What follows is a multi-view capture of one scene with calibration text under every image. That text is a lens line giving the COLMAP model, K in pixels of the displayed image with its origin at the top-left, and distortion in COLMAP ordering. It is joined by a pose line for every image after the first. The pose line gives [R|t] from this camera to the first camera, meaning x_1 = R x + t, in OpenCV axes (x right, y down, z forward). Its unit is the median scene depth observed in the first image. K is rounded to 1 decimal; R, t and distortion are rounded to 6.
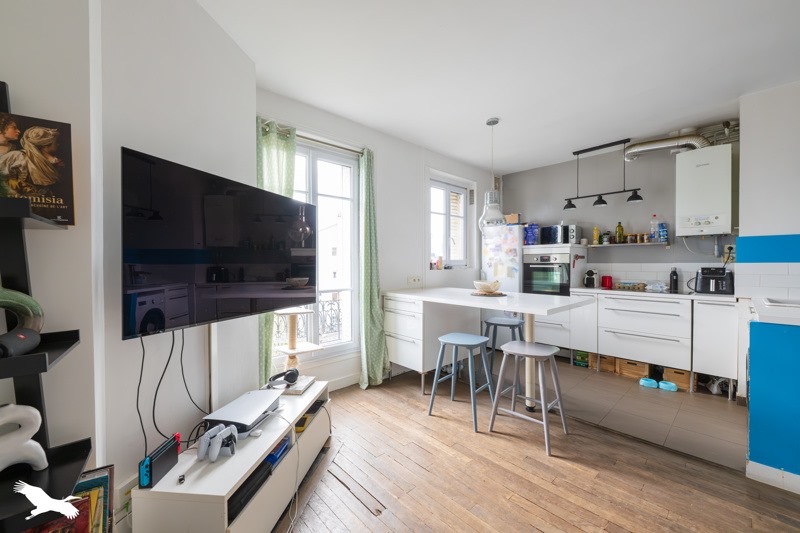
lens RADIAL K [[318.3, 0, 397.6], [0, 318.3, 266.2], [0, 0, 1]] dist [-0.000851, 0.000388]
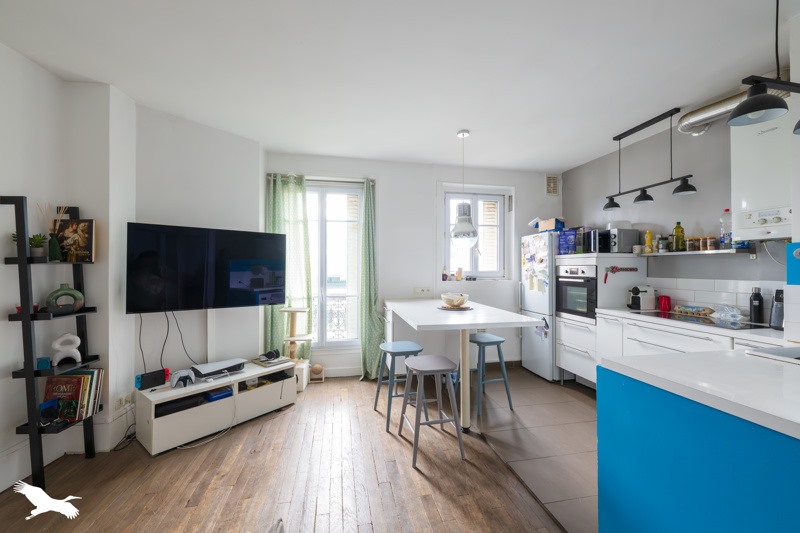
lens RADIAL K [[318.3, 0, 400.7], [0, 318.3, 265.9], [0, 0, 1]] dist [-0.000851, 0.000388]
pose [[0.847999, 0.001126, -0.529997, 0.621993], [-0.009859, 0.999858, -0.013649, -0.025676], [0.529907, 0.016799, 0.847890, 0.059313]]
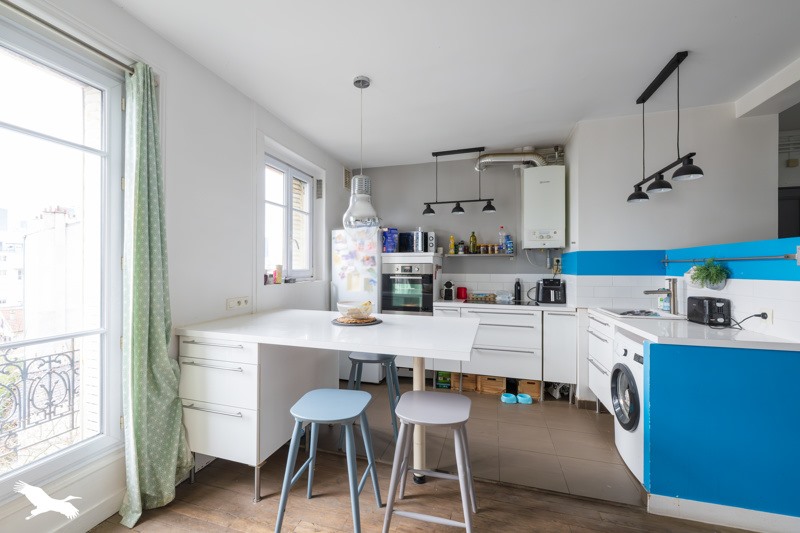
lens RADIAL K [[318.3, 0, 397.5], [0, 318.3, 266.4], [0, 0, 1]] dist [-0.000851, 0.000388]
pose [[0.858678, 0.006062, 0.512480, -0.001721], [0.001768, 0.999889, -0.014791, -0.021022], [-0.512513, 0.013607, 0.858572, 0.321549]]
